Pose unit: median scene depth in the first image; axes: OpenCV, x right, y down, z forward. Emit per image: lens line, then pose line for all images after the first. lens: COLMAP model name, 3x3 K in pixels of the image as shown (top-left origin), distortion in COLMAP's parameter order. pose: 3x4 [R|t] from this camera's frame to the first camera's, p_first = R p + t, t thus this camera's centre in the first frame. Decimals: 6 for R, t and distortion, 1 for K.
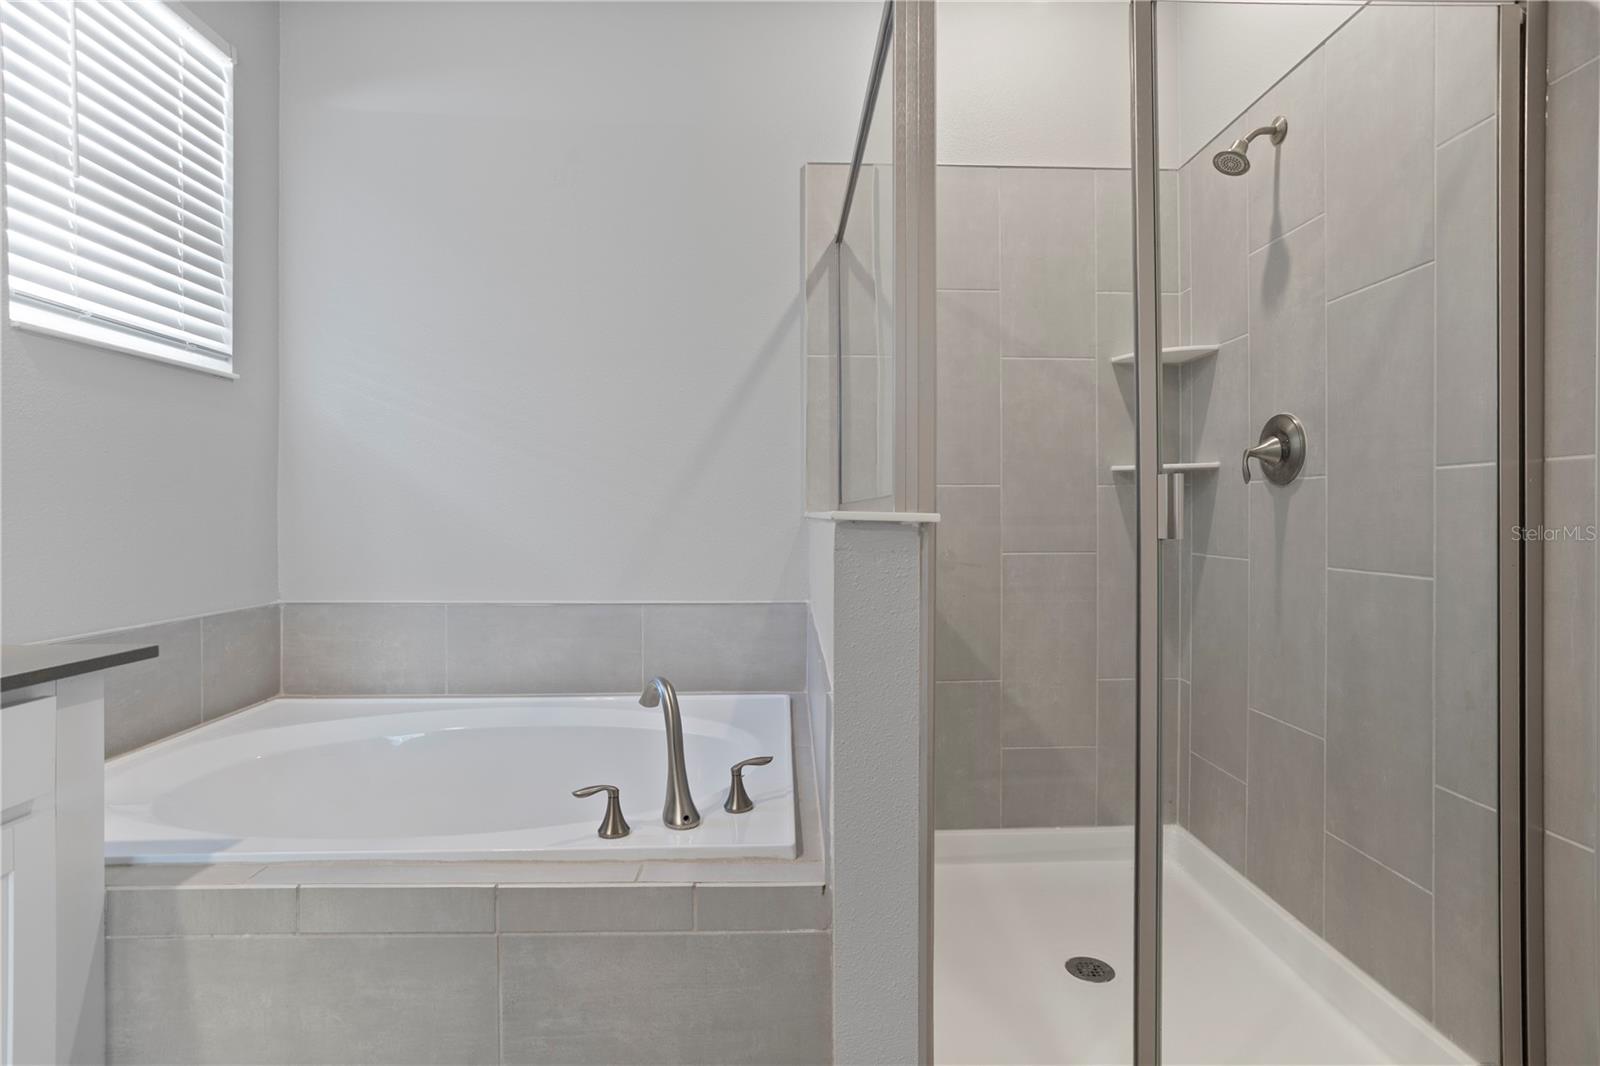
lens RADIAL K [[794.9, 0, 800.0], [0, 794.9, 533.0], [0, 0, 1]] dist [-0.074630, 0.033430]
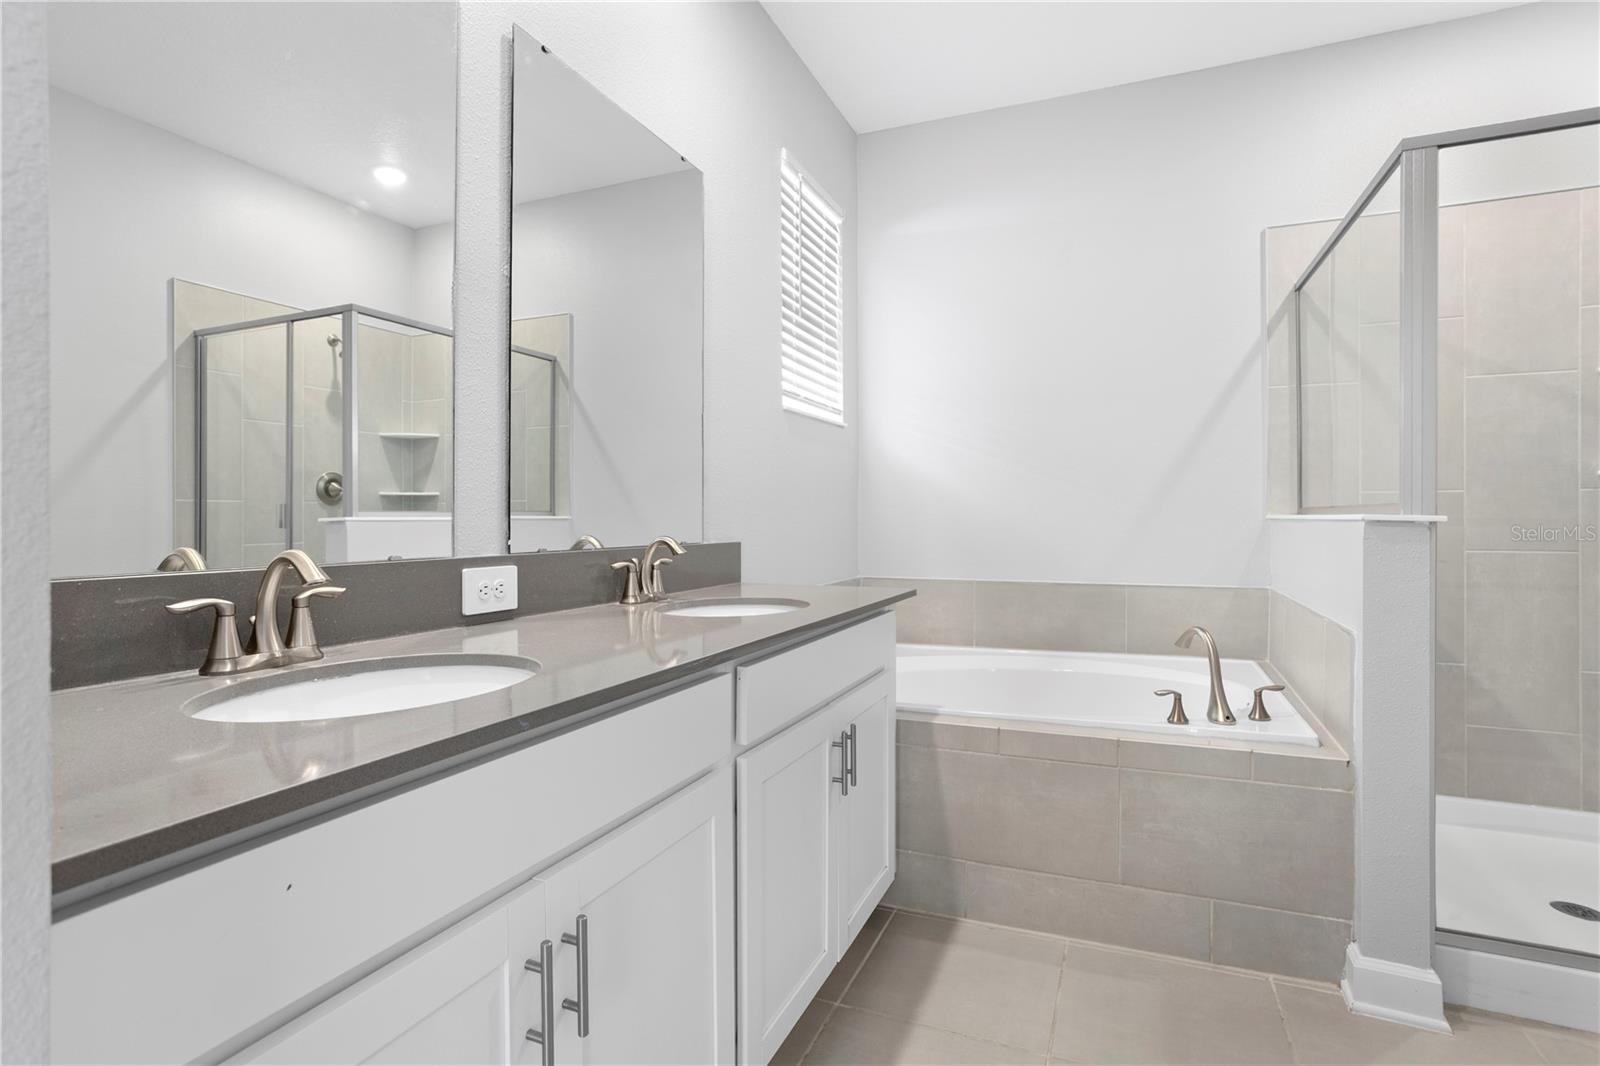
lens RADIAL K [[779.8, 0, 804.4], [0, 779.8, 531.9], [0, 0, 1]] dist [-0.048493, 0.030221]
pose [[0.911860, 0.005949, -0.410458, -0.264438], [-0.007822, 0.999965, -0.002884, 0.015409], [0.410427, 0.005840, 0.911875, -0.642903]]
